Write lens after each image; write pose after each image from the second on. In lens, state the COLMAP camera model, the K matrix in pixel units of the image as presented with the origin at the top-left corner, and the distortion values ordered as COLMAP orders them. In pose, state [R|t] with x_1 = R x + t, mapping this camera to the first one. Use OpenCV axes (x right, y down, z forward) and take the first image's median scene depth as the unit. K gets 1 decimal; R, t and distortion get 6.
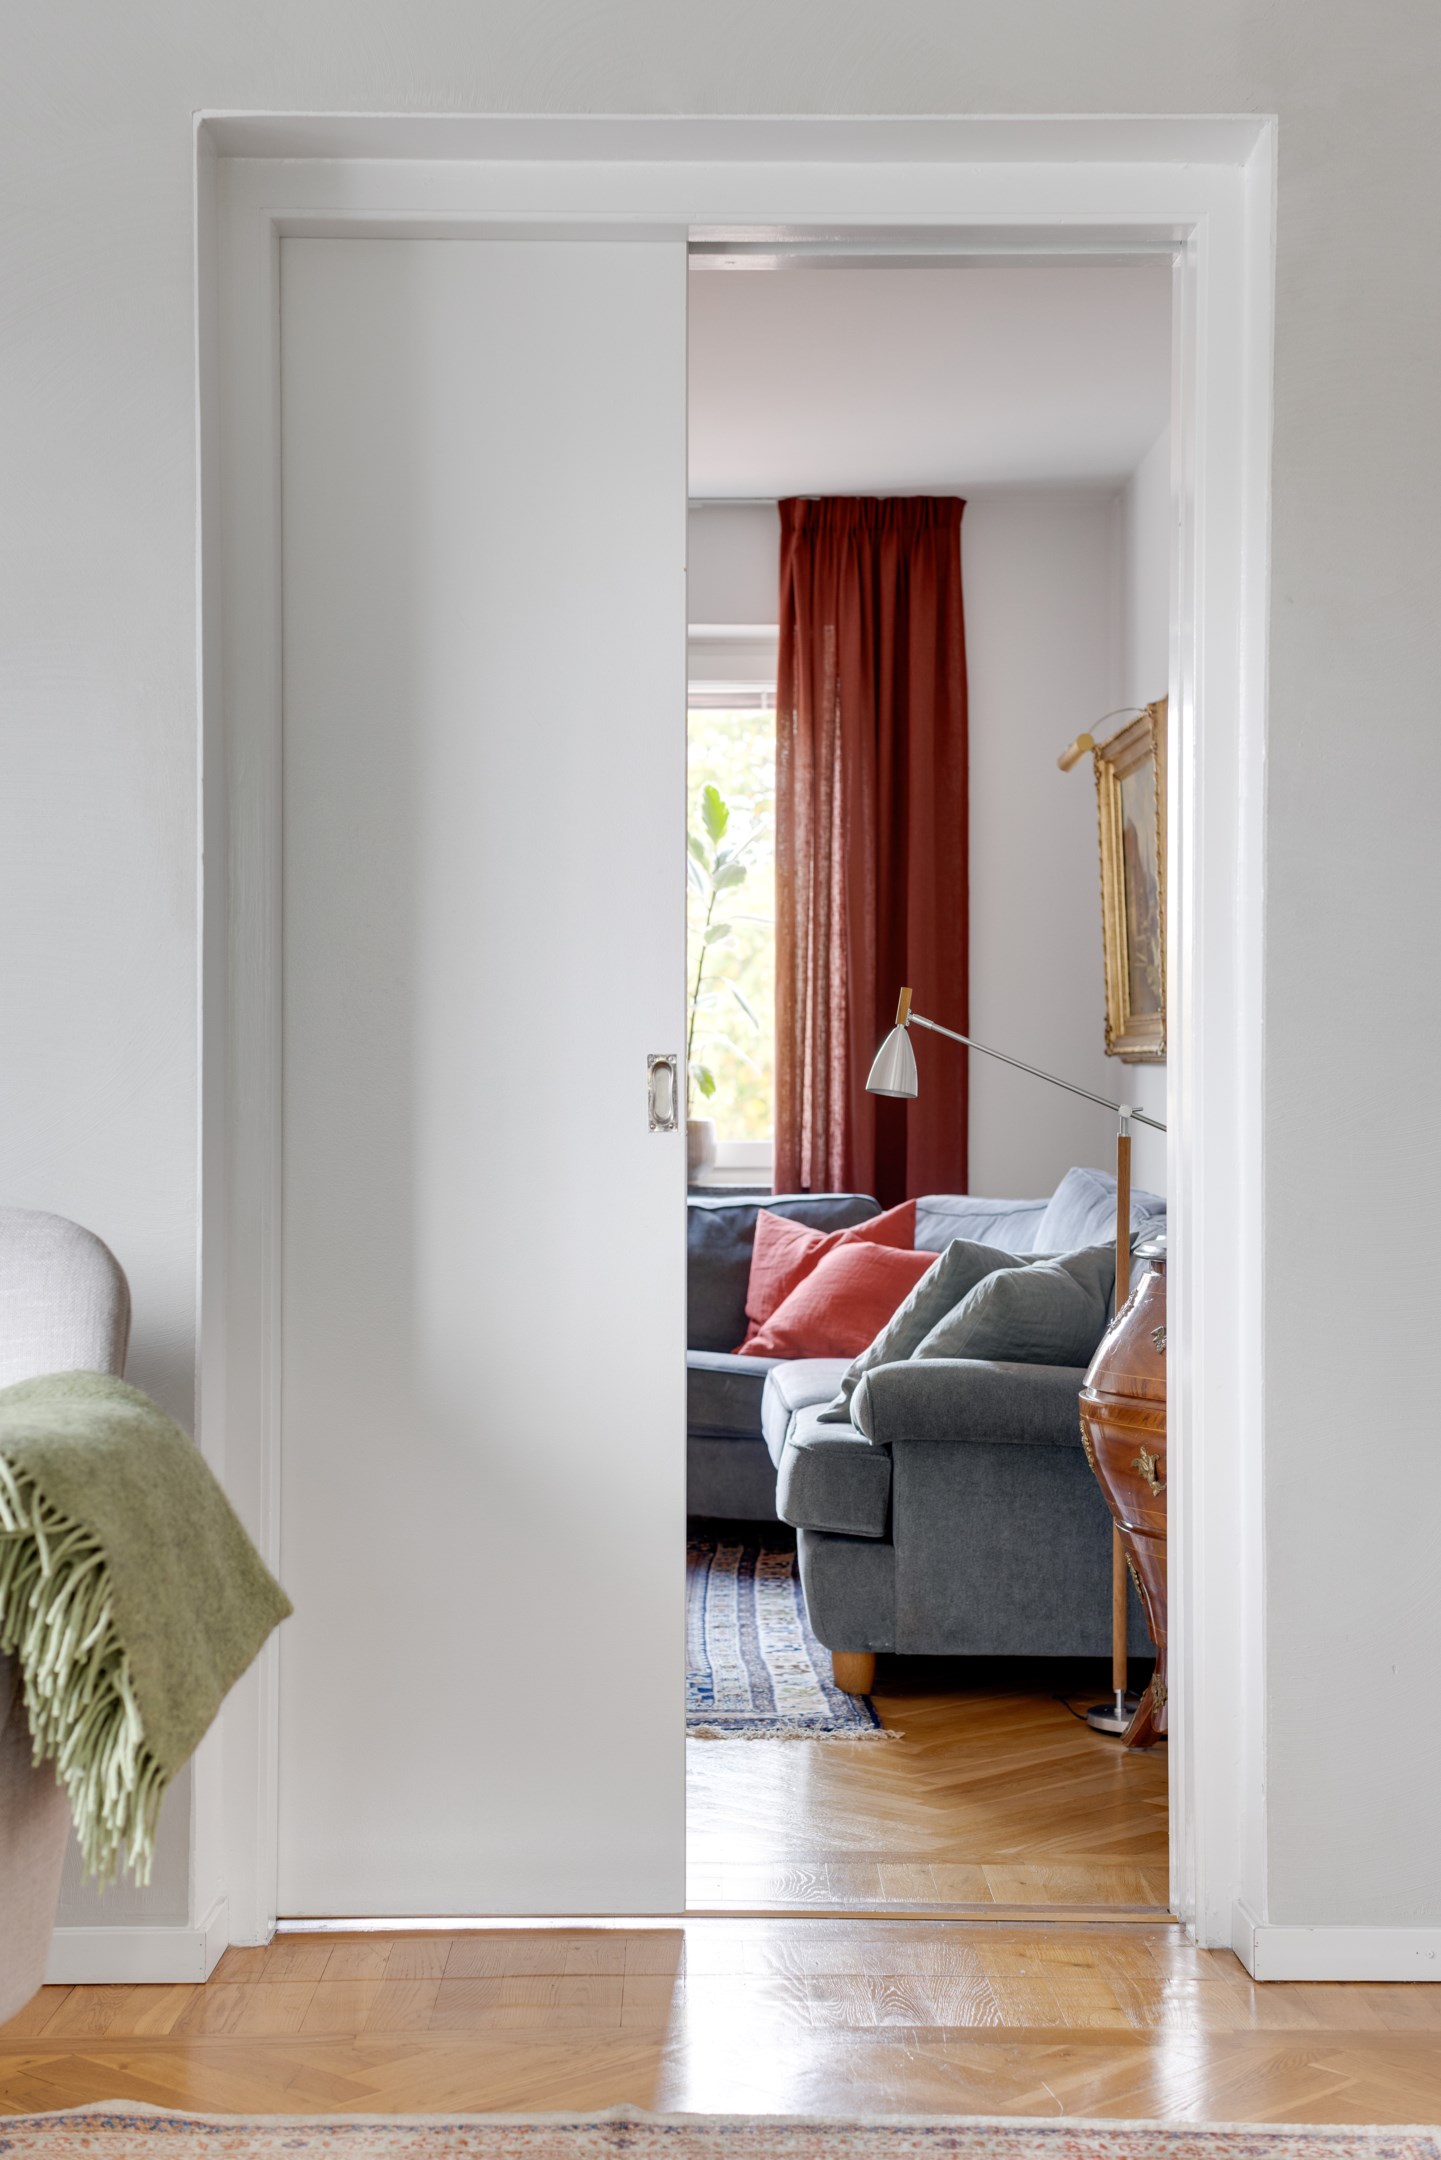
lens RADIAL K [[3142.7, 0, 847.0], [0, 3142.7, 1076.2], [0, 0, 1]] dist [0.095907, 0.024072]
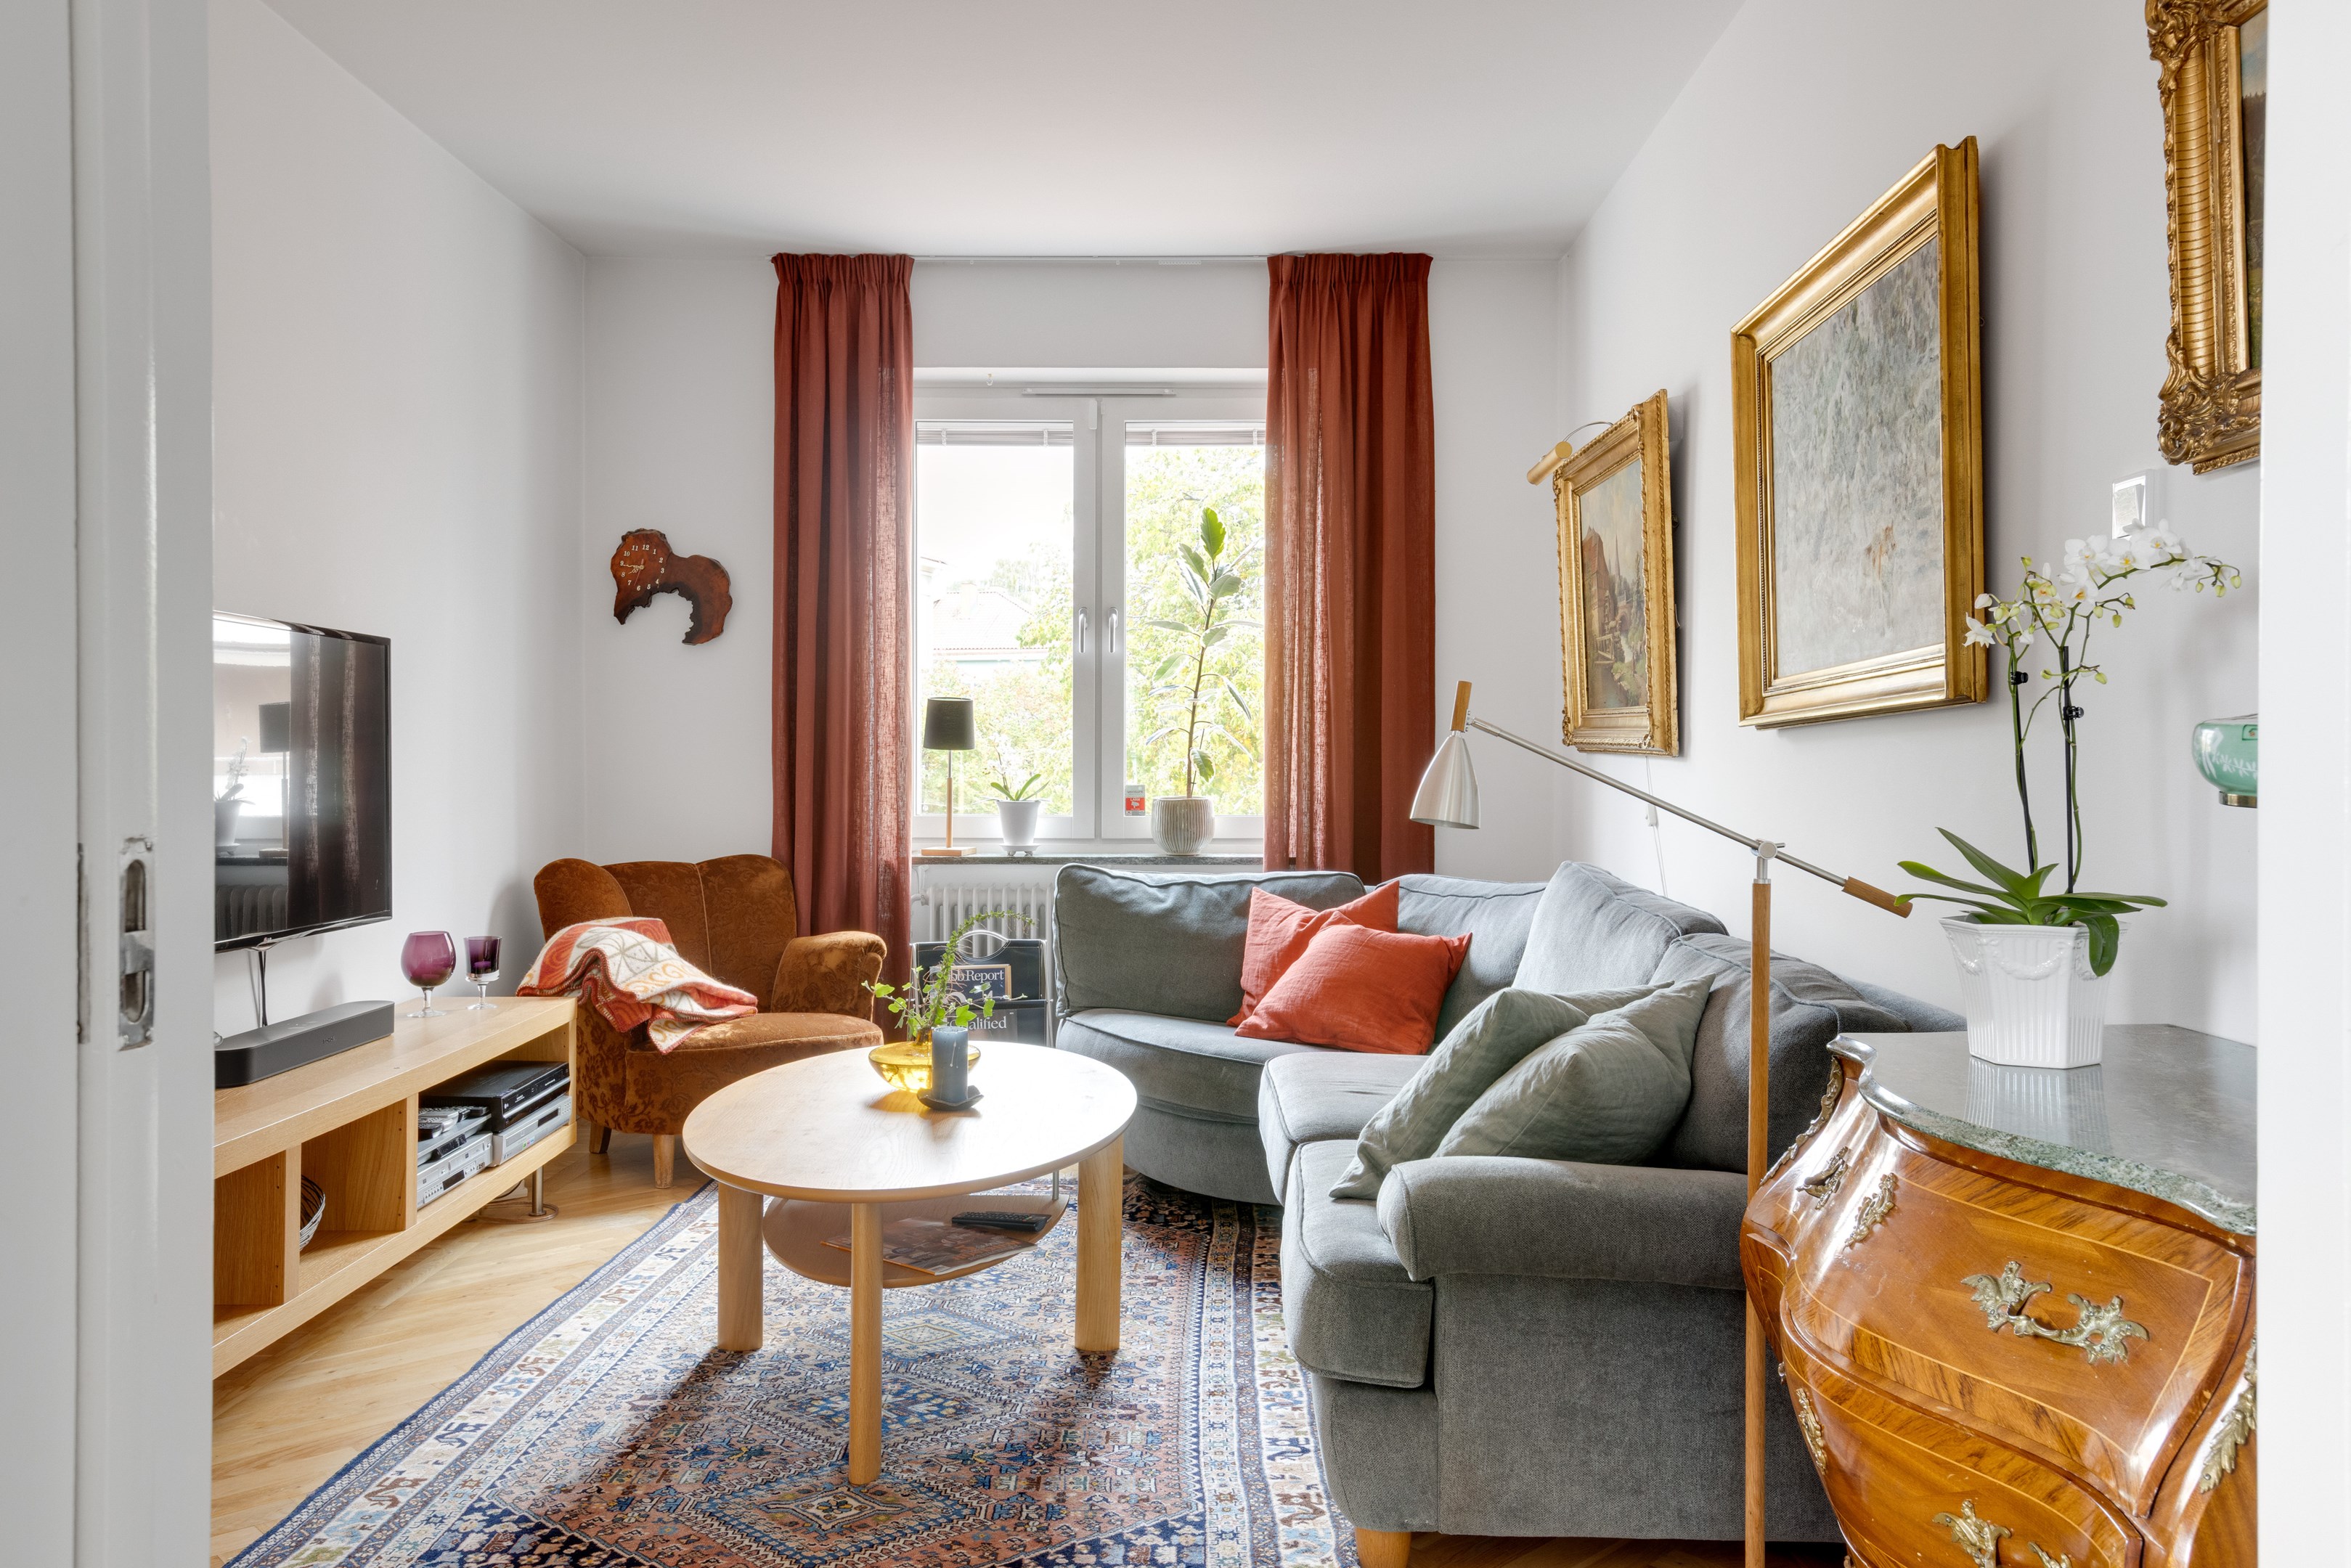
lens RADIAL K [[1758.9, 0, 1342.9], [0, 1758.9, 718.1], [0, 0, 1]] dist [0.022666, -0.002866]
pose [[0.999565, -0.001229, 0.029450, -0.014485], [0.001497, 0.999957, -0.009104, -0.010522], [-0.029438, 0.009144, 0.999525, 0.385917]]
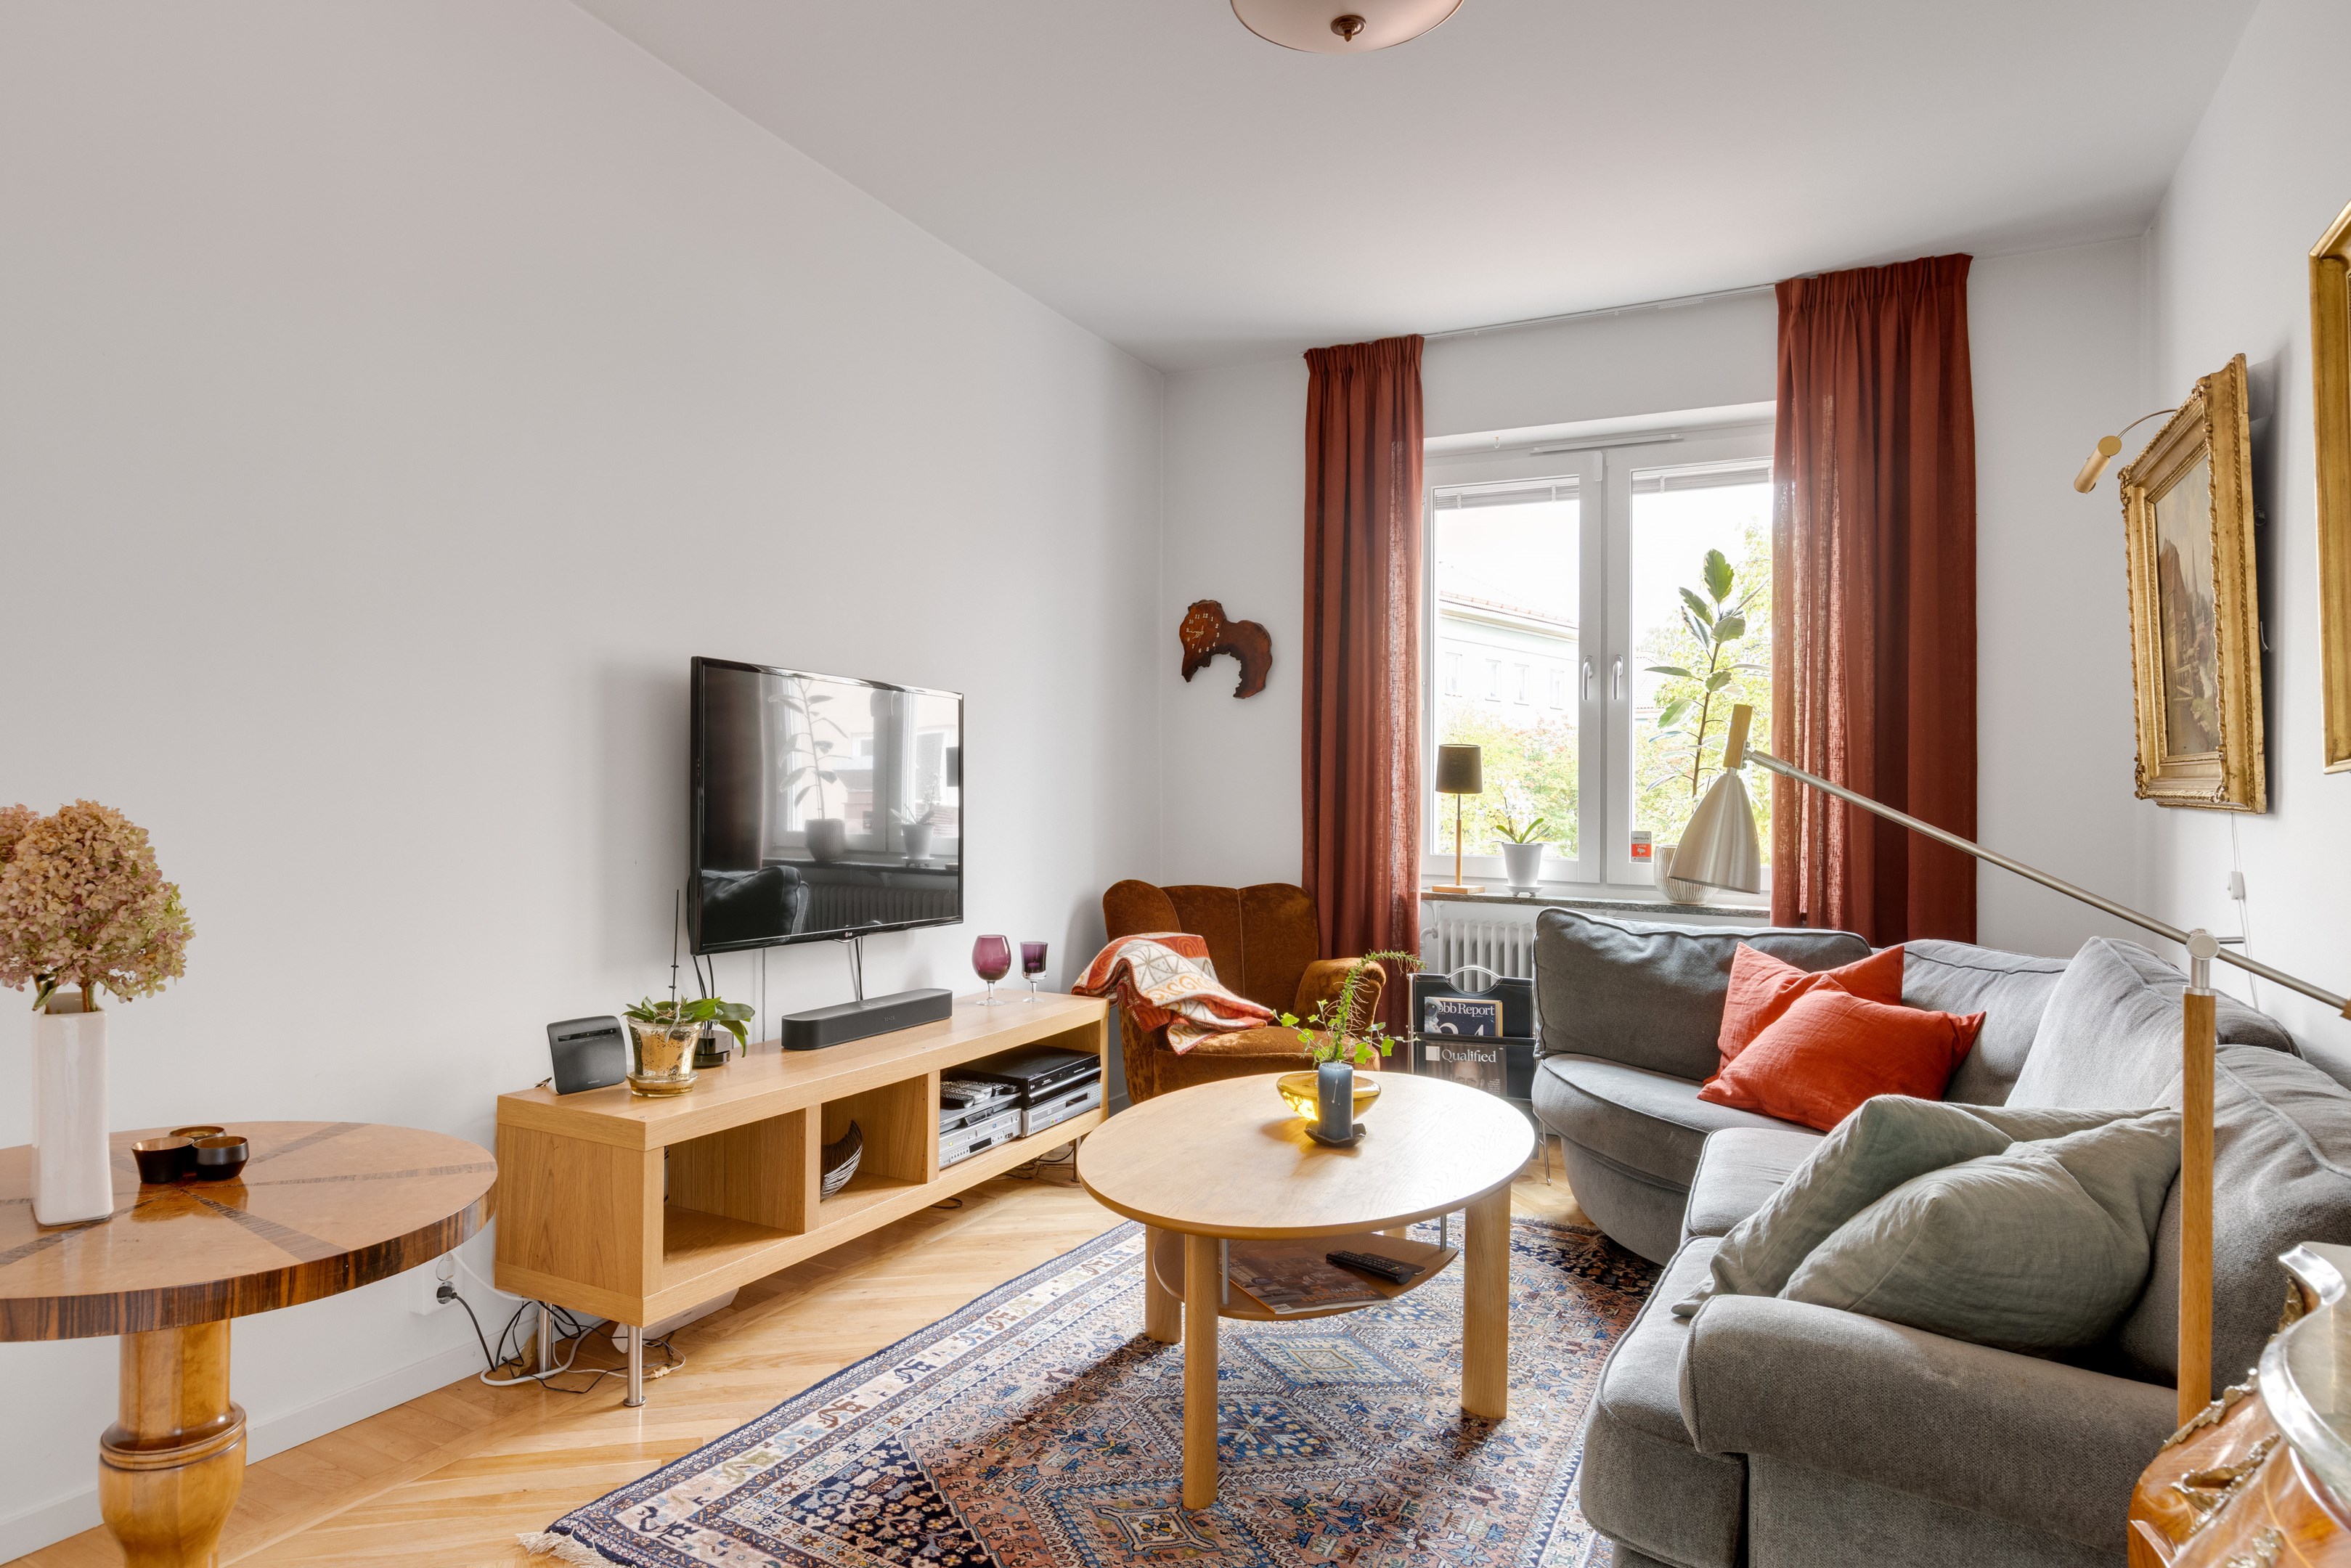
lens RADIAL K [[1518.8, 0, 1136.7], [0, 1518.8, 747.1], [0, 0, 1]] dist [0.006061, 0.000360]
pose [[0.880080, -0.000912, -0.474825, 0.035643], [-0.010642, 0.999709, -0.021644, -0.008766], [0.474707, 0.024101, 0.879814, 0.460970]]
